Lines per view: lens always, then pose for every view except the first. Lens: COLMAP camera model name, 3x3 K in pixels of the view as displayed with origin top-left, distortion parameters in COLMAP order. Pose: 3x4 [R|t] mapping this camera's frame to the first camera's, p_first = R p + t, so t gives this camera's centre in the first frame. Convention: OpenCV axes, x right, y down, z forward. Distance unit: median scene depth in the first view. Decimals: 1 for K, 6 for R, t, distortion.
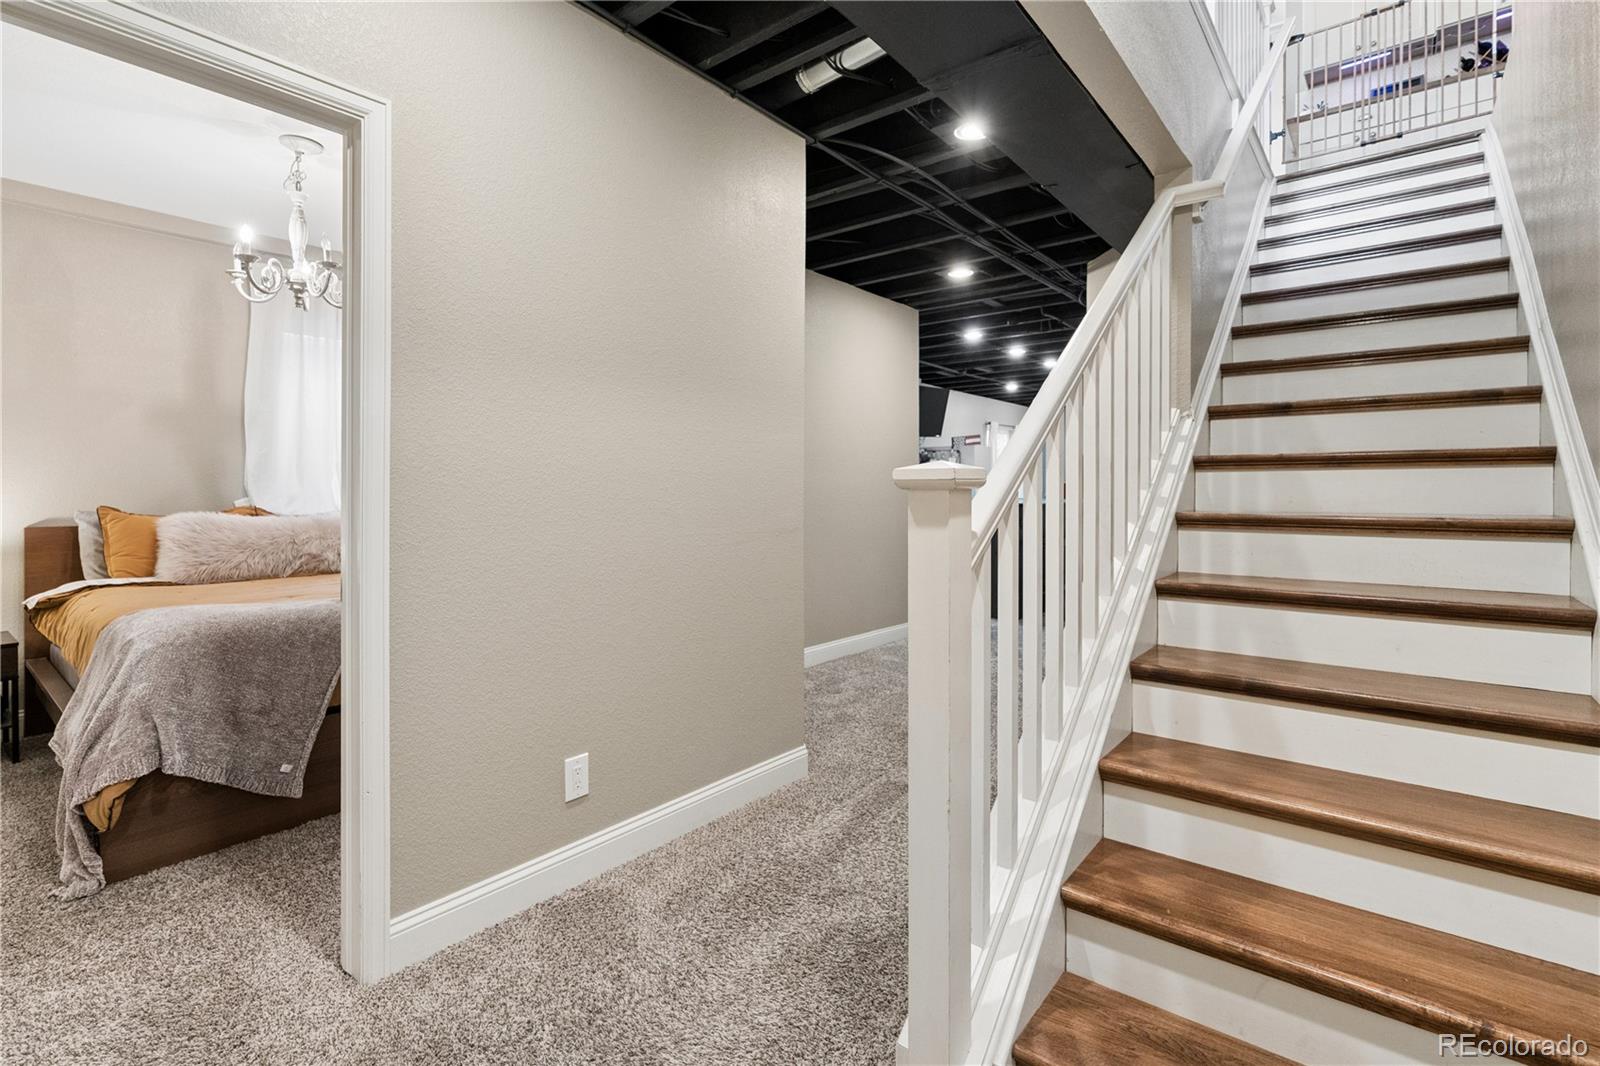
lens RADIAL K [[735.8, 0, 784.9], [0, 735.8, 486.3], [0, 0, 1]] dist [-0.008501, 0.002153]
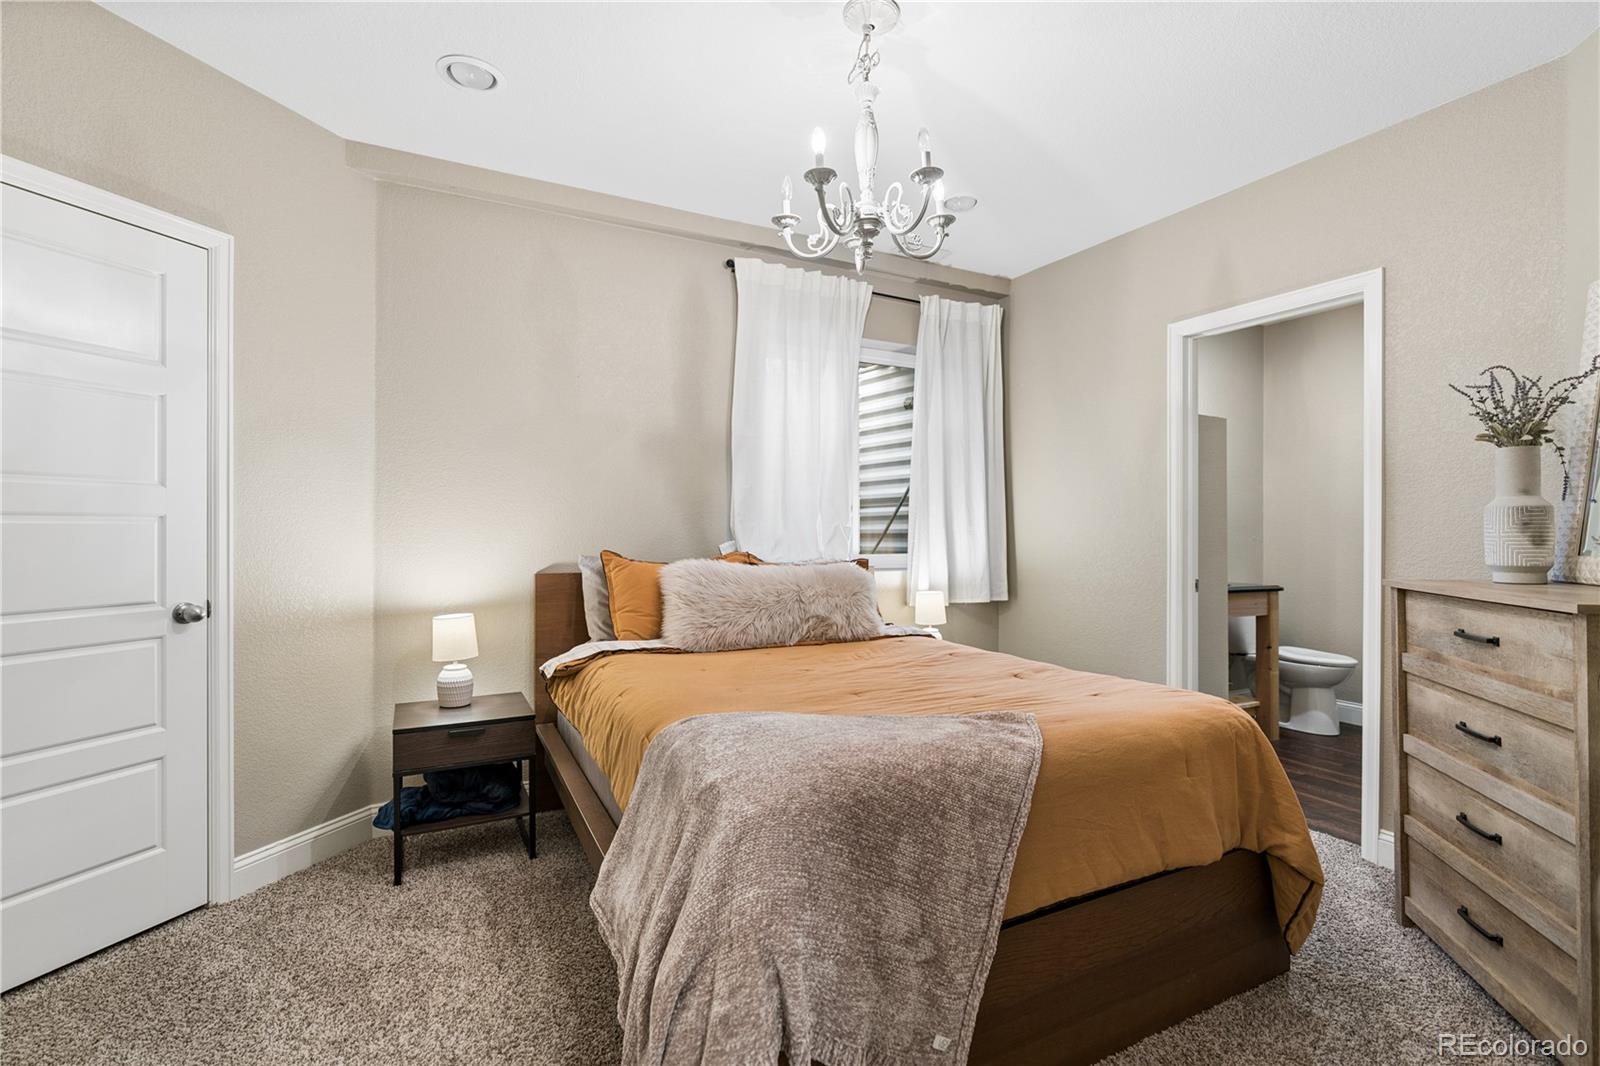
lens RADIAL K [[735.8, 0, 802.0], [0, 735.8, 529.6], [0, 0, 1]] dist [-0.008501, 0.002153]
pose [[0.915920, 0.005595, -0.401321, -0.392667], [-0.004777, 0.999984, 0.003041, -0.000733], [0.401331, -0.000868, 0.915932, 0.320371]]
